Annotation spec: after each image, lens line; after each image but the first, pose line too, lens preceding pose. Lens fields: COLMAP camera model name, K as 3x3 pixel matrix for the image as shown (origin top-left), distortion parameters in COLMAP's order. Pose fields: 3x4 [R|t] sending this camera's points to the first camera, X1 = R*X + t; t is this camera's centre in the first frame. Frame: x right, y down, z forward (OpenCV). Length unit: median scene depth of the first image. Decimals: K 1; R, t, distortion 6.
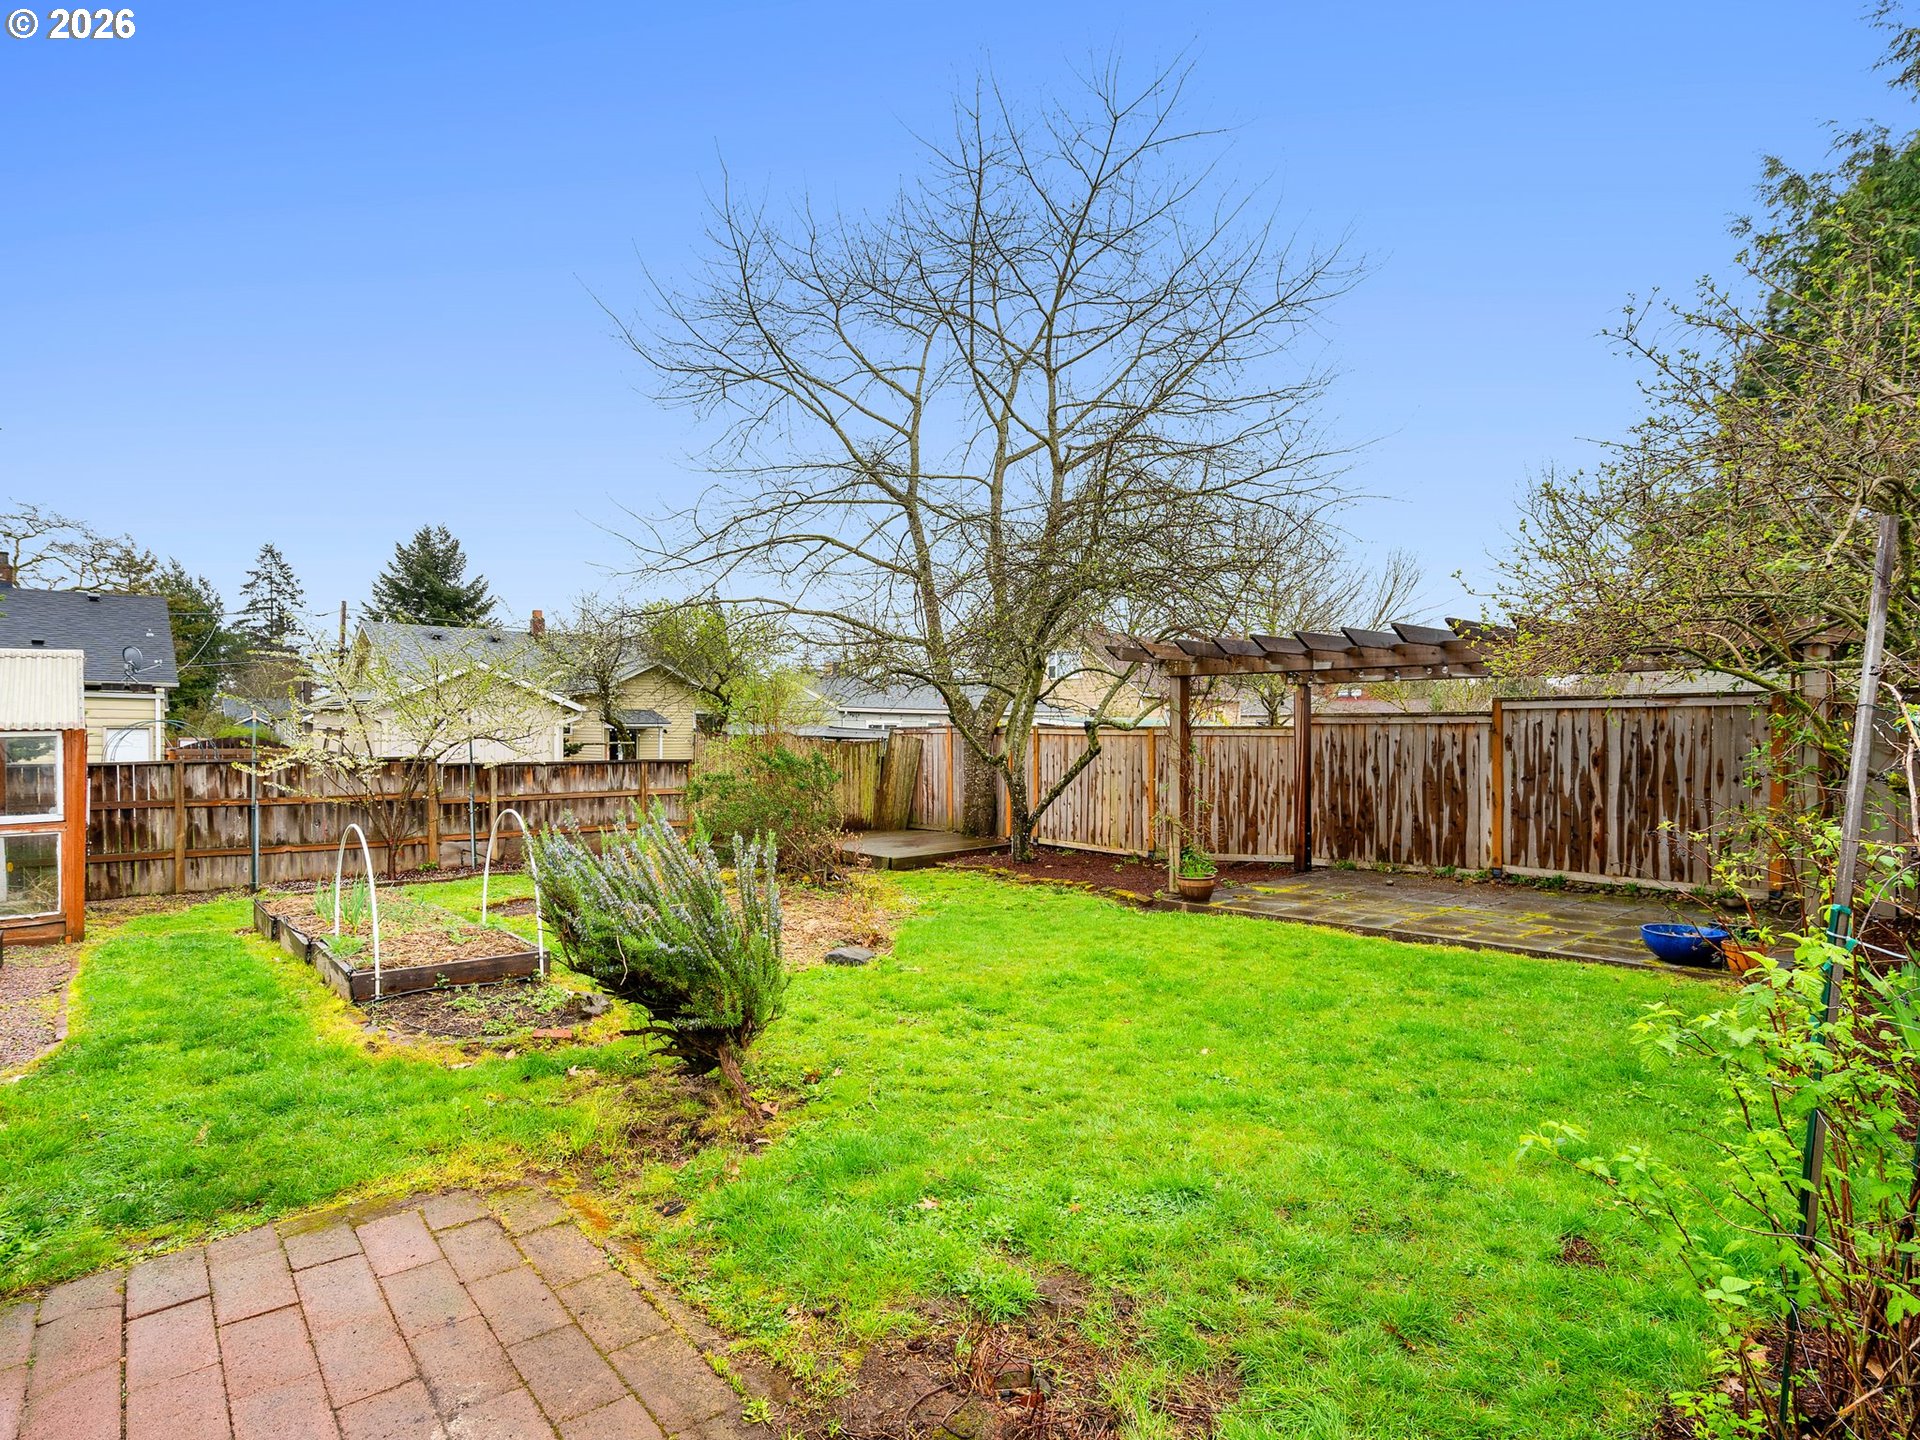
lens RADIAL K [[1004.2, 0, 958.6], [0, 1004.2, 708.4], [0, 0, 1]] dist [-0.004552, -0.000303]
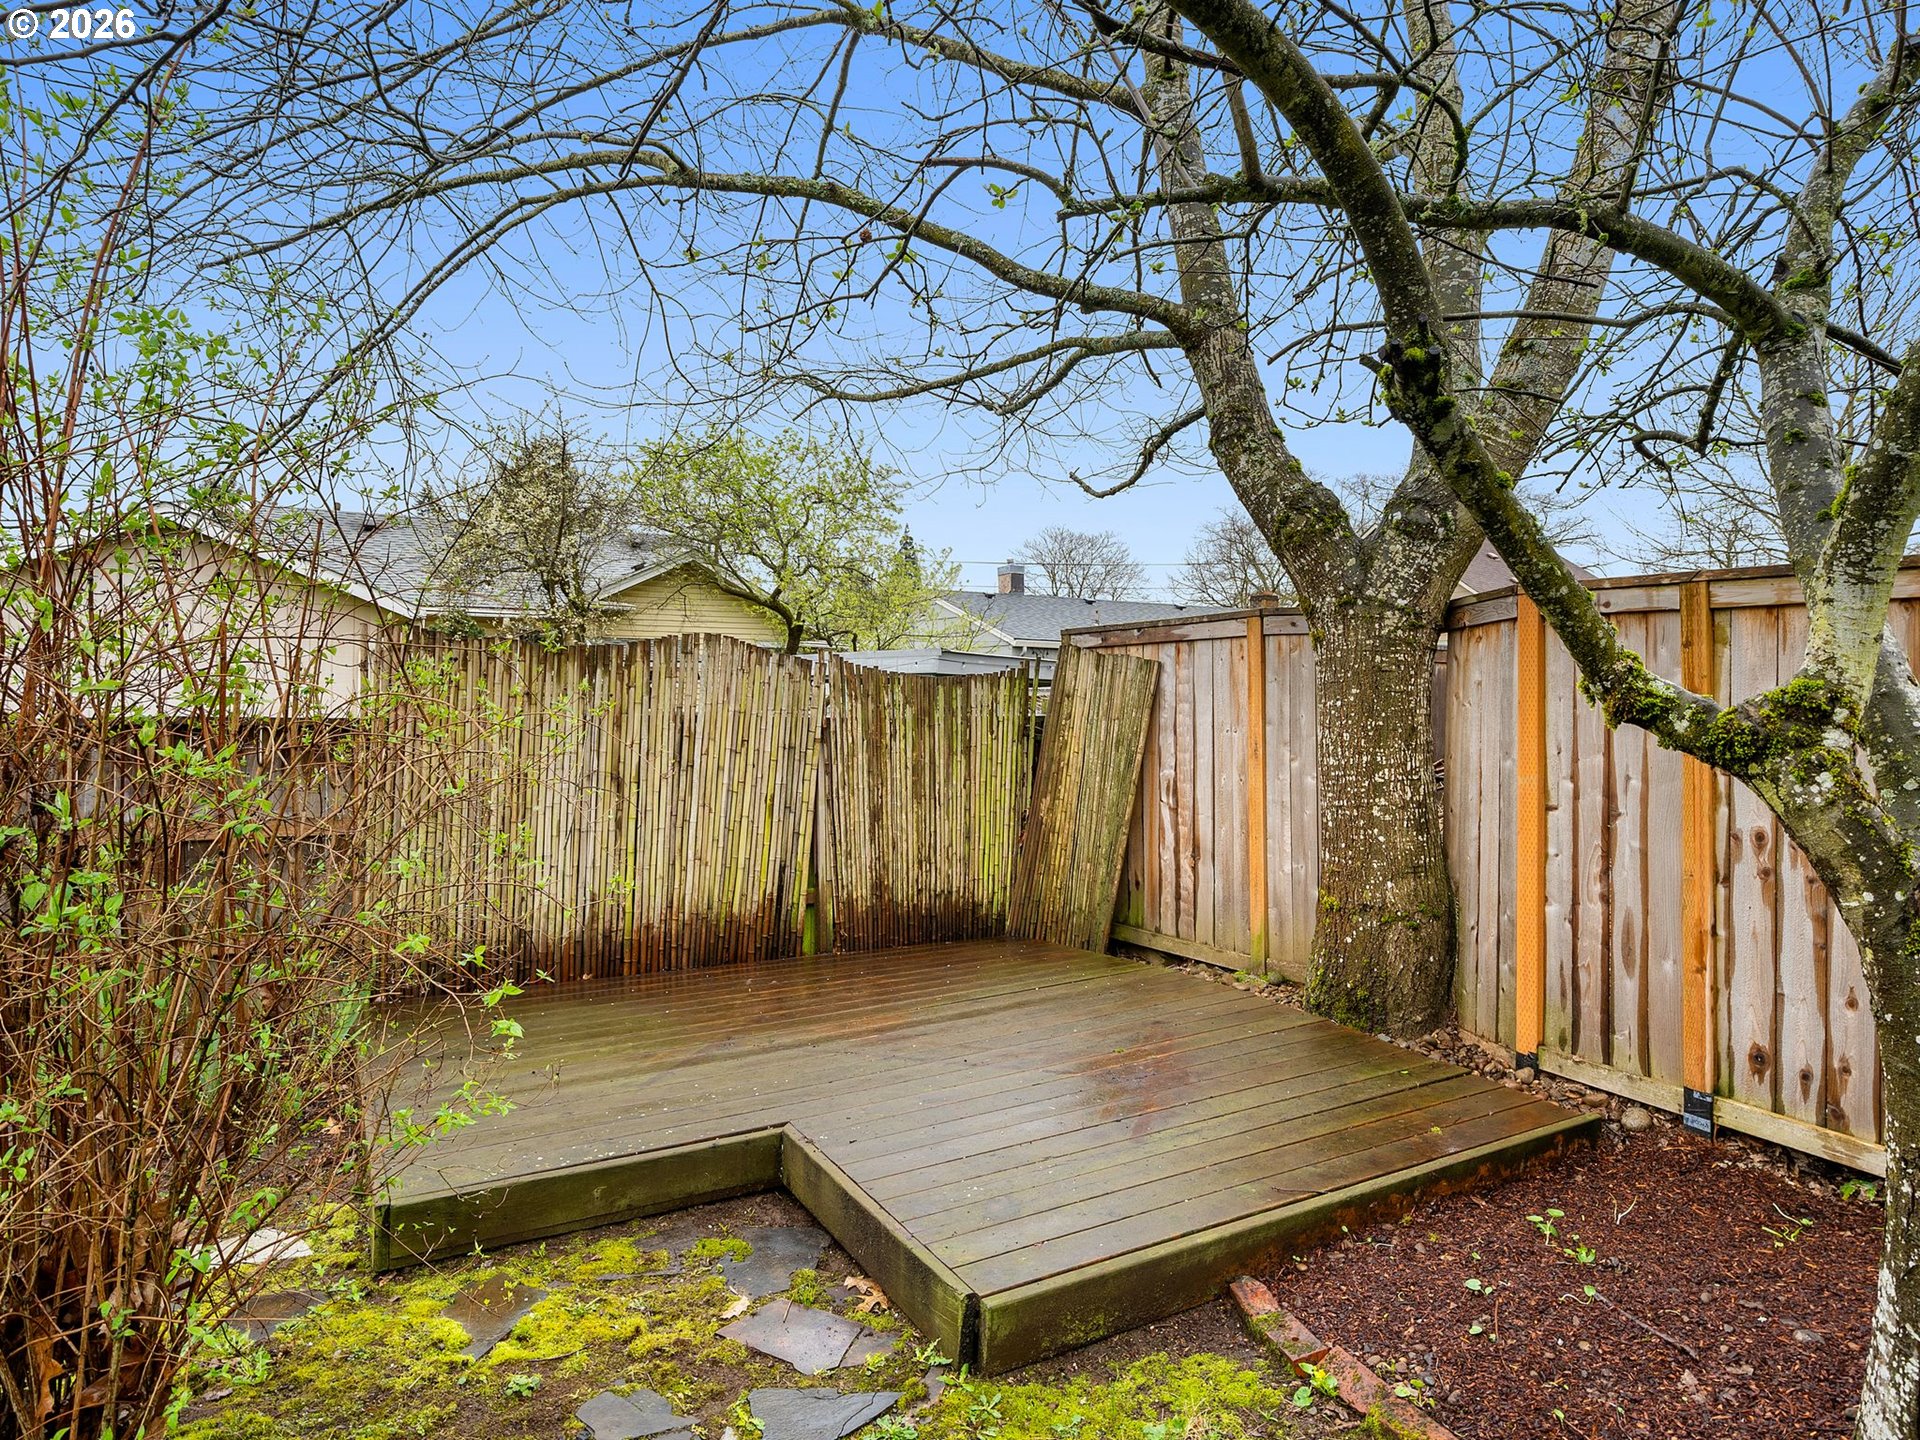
lens RADIAL K [[1004.2, 0, 958.6], [0, 1004.2, 708.4], [0, 0, 1]] dist [-0.004552, -0.000303]
pose [[0.973627, 0.001233, -0.228143, -0.025587], [0.005615, 0.999553, 0.029362, 0.035480], [0.228077, -0.029869, 0.973185, 0.679091]]
